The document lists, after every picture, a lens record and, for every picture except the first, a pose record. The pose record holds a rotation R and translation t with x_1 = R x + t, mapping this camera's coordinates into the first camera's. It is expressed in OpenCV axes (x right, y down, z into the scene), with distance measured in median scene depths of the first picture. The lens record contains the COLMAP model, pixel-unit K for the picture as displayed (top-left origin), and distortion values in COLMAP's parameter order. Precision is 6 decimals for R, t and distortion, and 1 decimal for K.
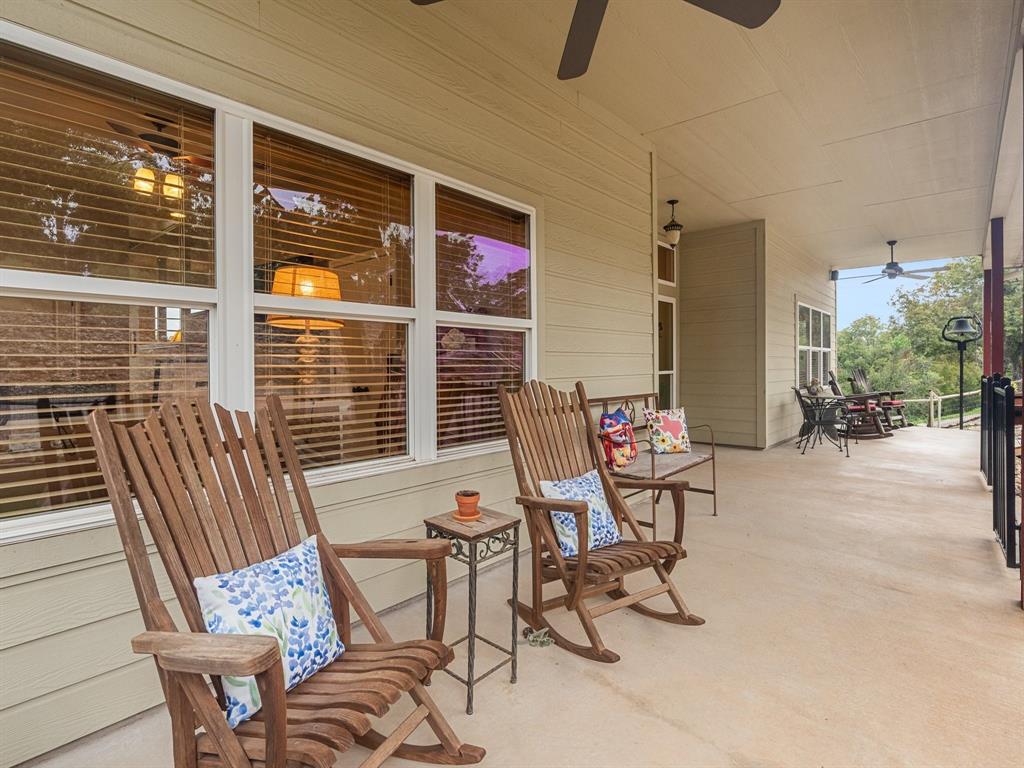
lens RADIAL K [[524.7, 0, 507.0], [0, 524.7, 382.6], [0, 0, 1]] dist [-0.006048, 0.000737]
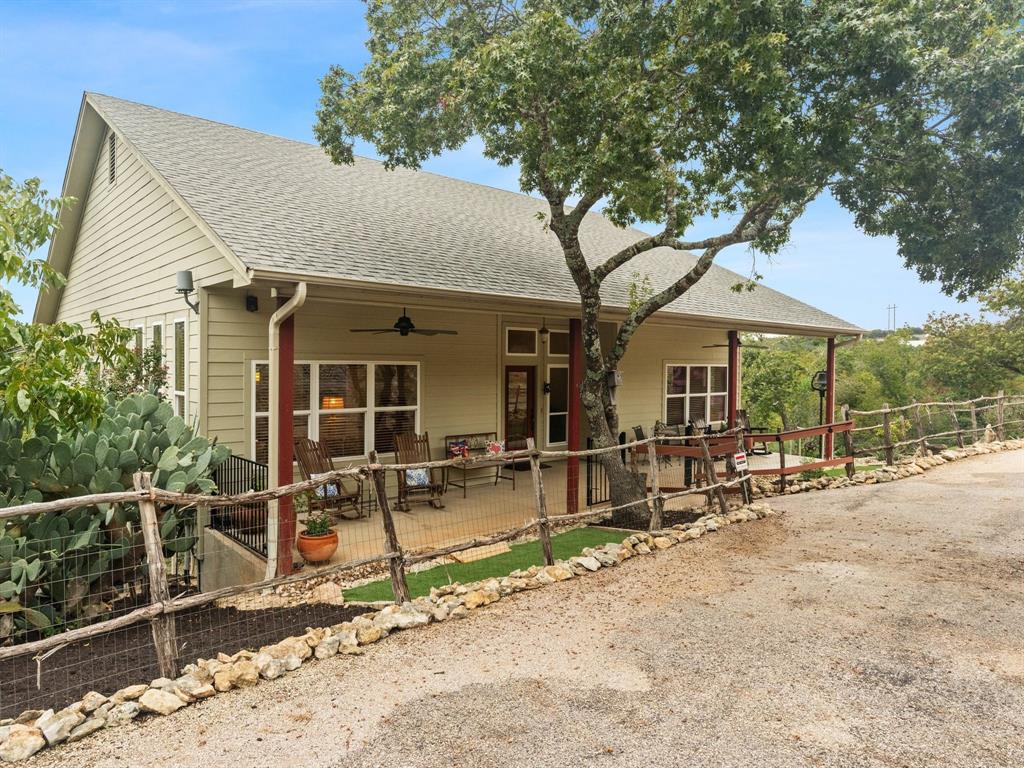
lens RADIAL K [[659.0, 0, 512.0], [0, 659.0, 384.0], [0, 0, 1]] dist [0.000719, 0.000555]
pose [[0.995366, 0.012739, -0.095316, 0.989061], [-0.013132, 0.999908, -0.003499, -0.268983], [0.095262, 0.004734, 0.995441, -2.630907]]
